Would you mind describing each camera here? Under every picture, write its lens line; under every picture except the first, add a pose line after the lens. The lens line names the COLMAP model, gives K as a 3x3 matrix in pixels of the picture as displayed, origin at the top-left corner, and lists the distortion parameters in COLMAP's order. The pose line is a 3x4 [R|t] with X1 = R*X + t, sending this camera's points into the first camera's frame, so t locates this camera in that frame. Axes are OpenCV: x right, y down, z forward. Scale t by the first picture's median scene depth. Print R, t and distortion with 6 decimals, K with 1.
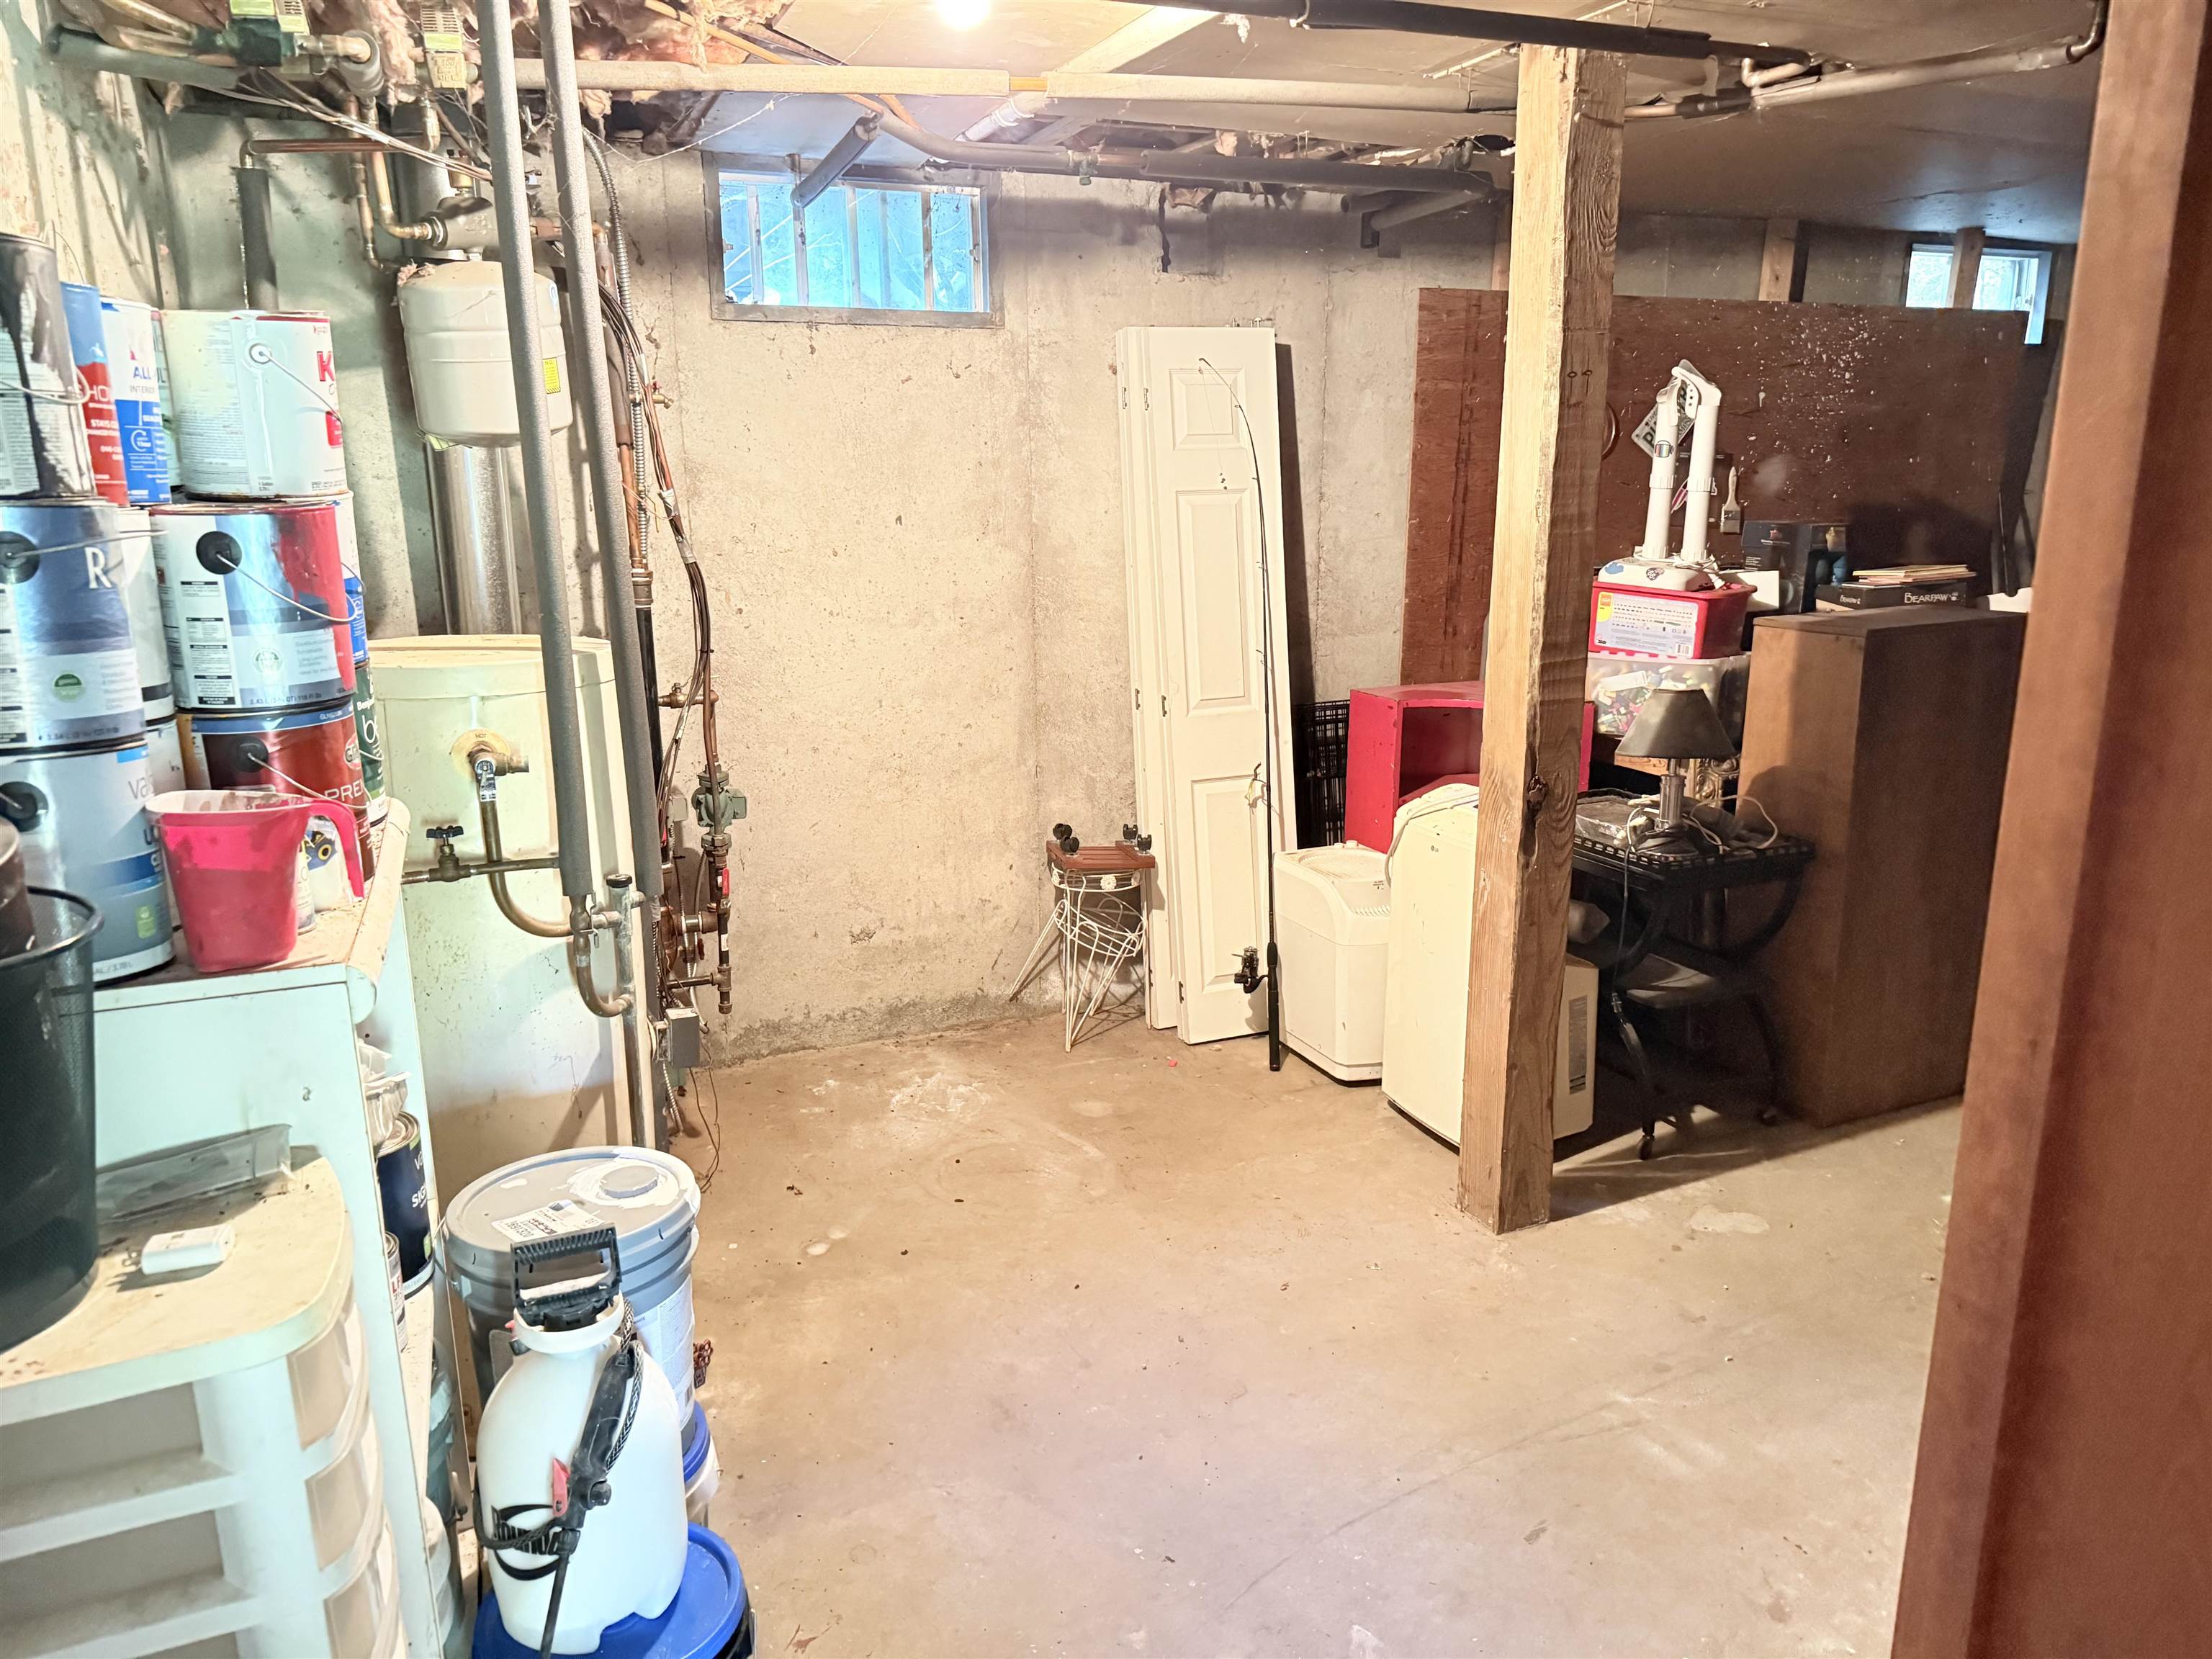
lens RADIAL K [[1569.8, 0, 1146.5], [0, 1569.8, 852.6], [0, 0, 1]] dist [0.057947, -0.064414]
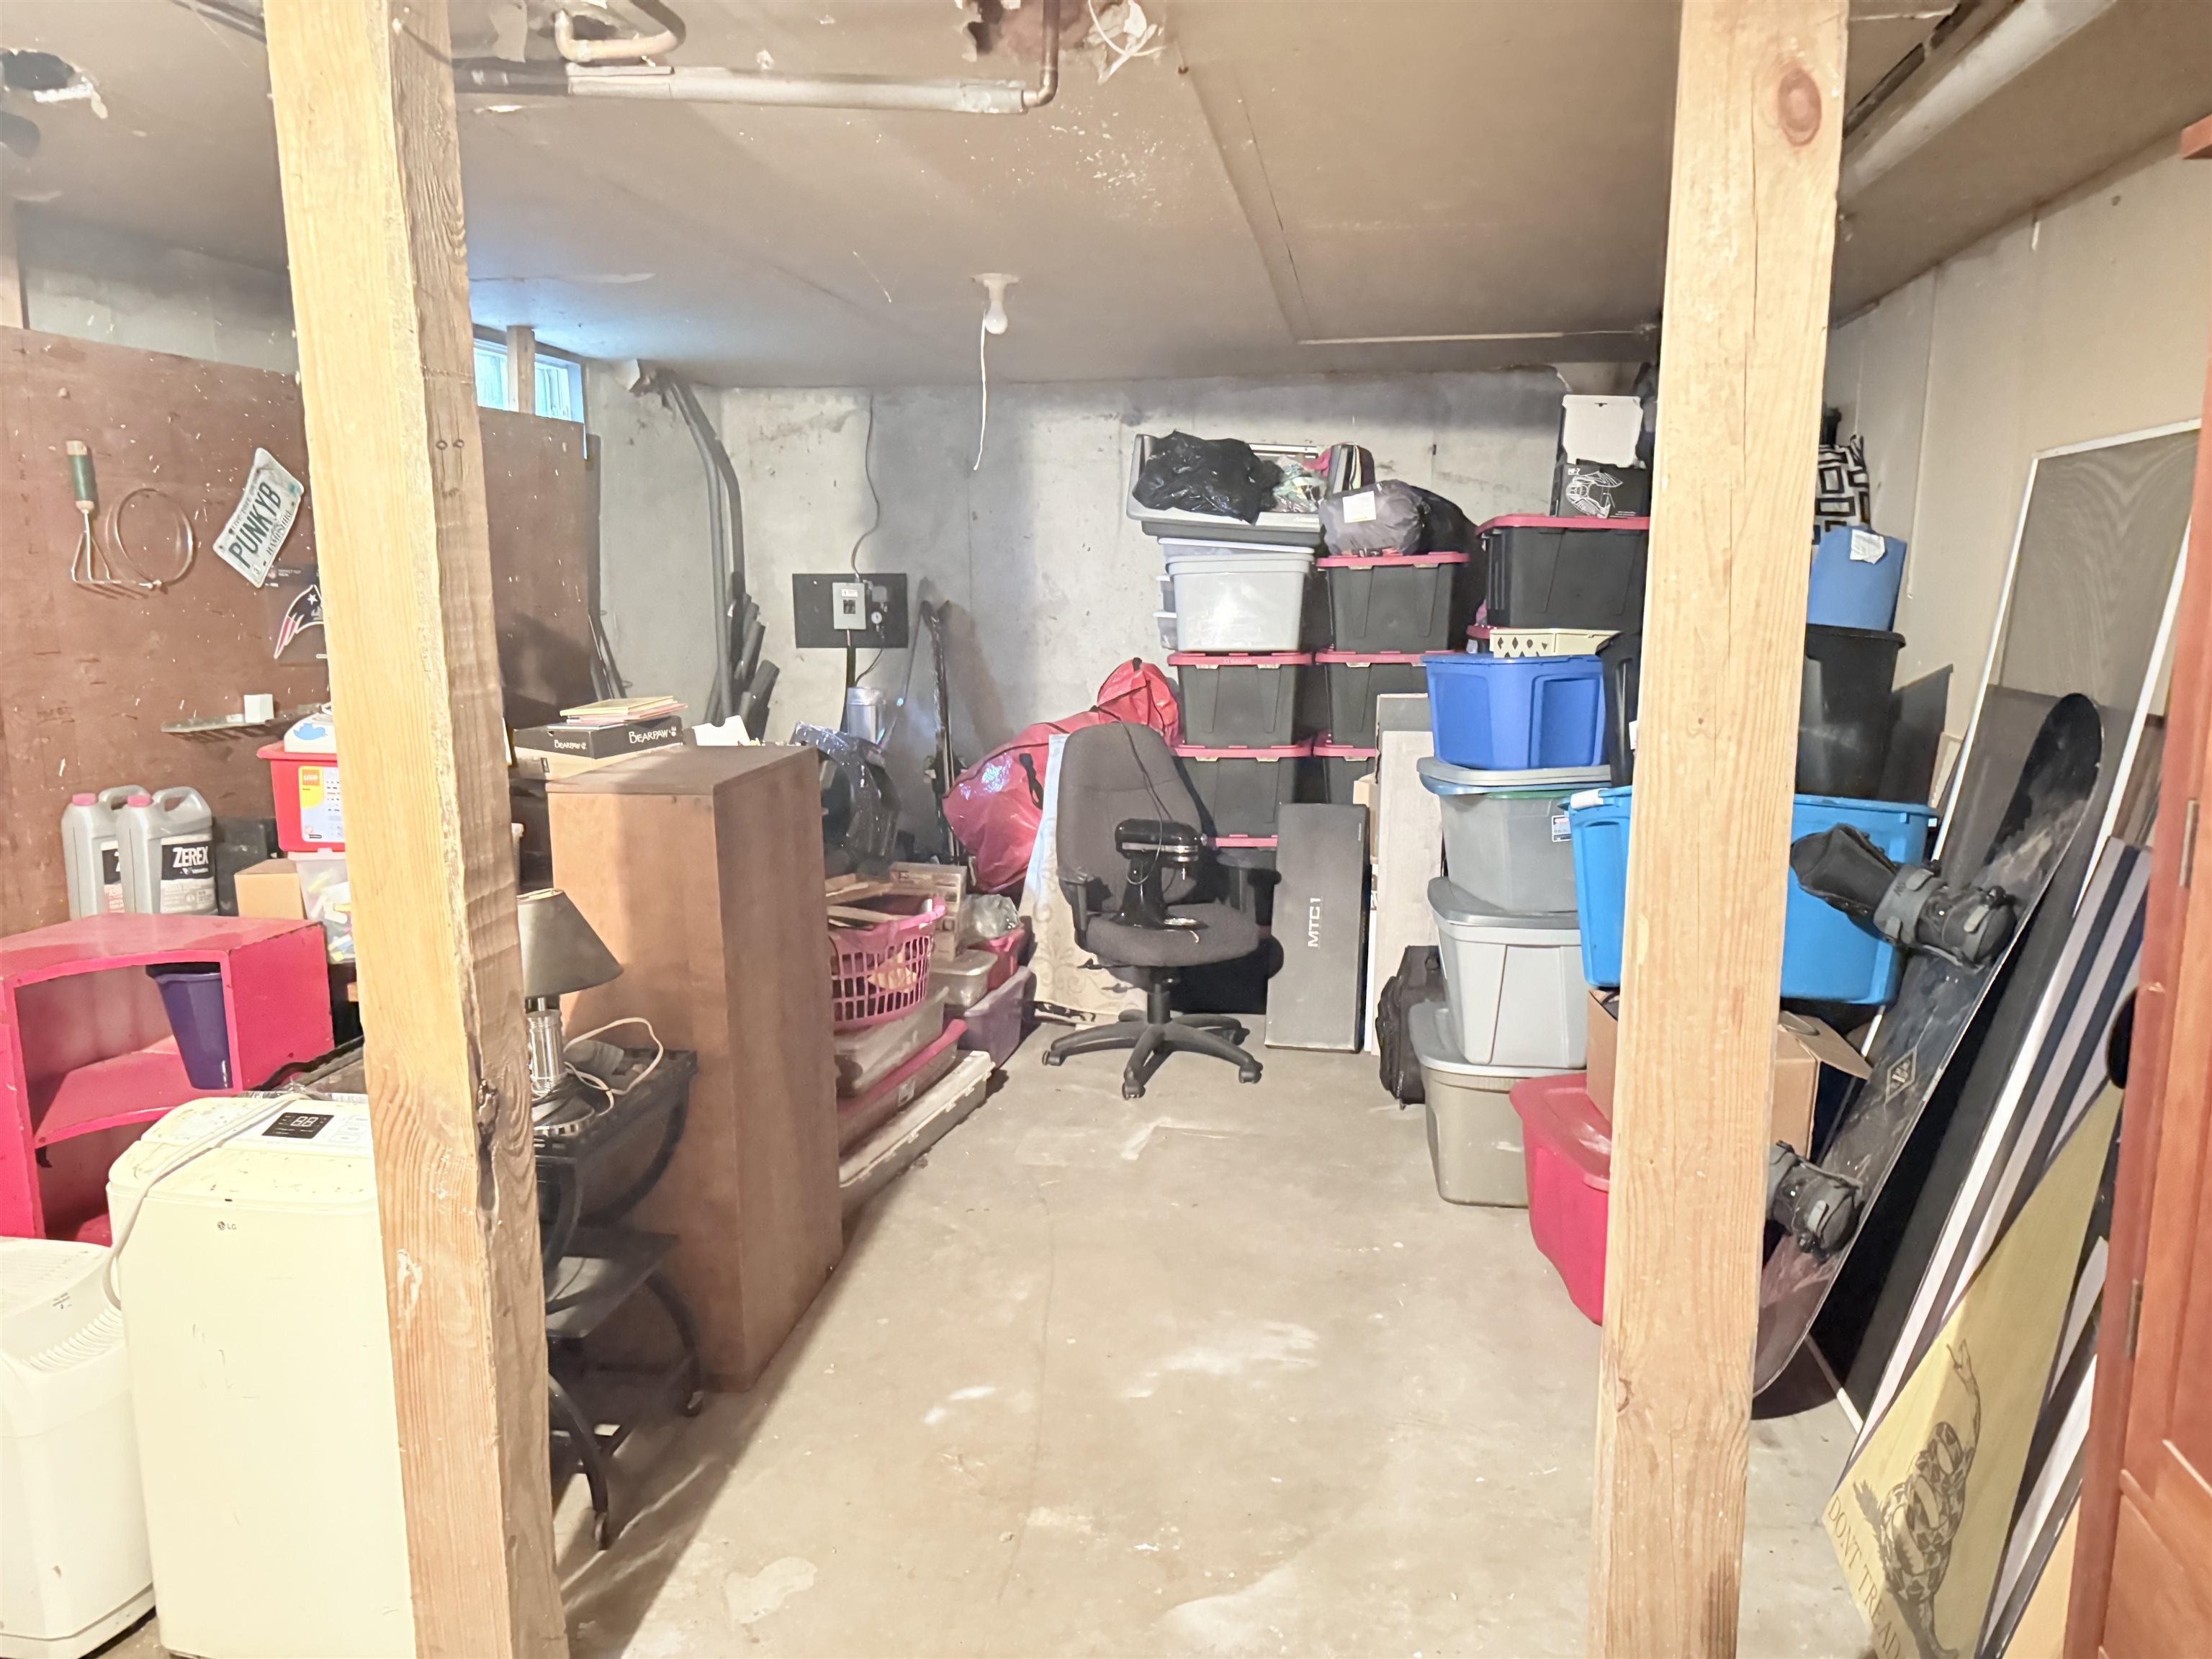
lens RADIAL K [[1569.8, 0, 1146.5], [0, 1569.8, 852.6], [0, 0, 1]] dist [0.057947, -0.064414]
pose [[0.570649, -0.146519, 0.808017, -0.089987], [0.203724, 0.978454, 0.033548, -0.100583], [-0.795522, 0.145468, 0.588203, 0.399091]]
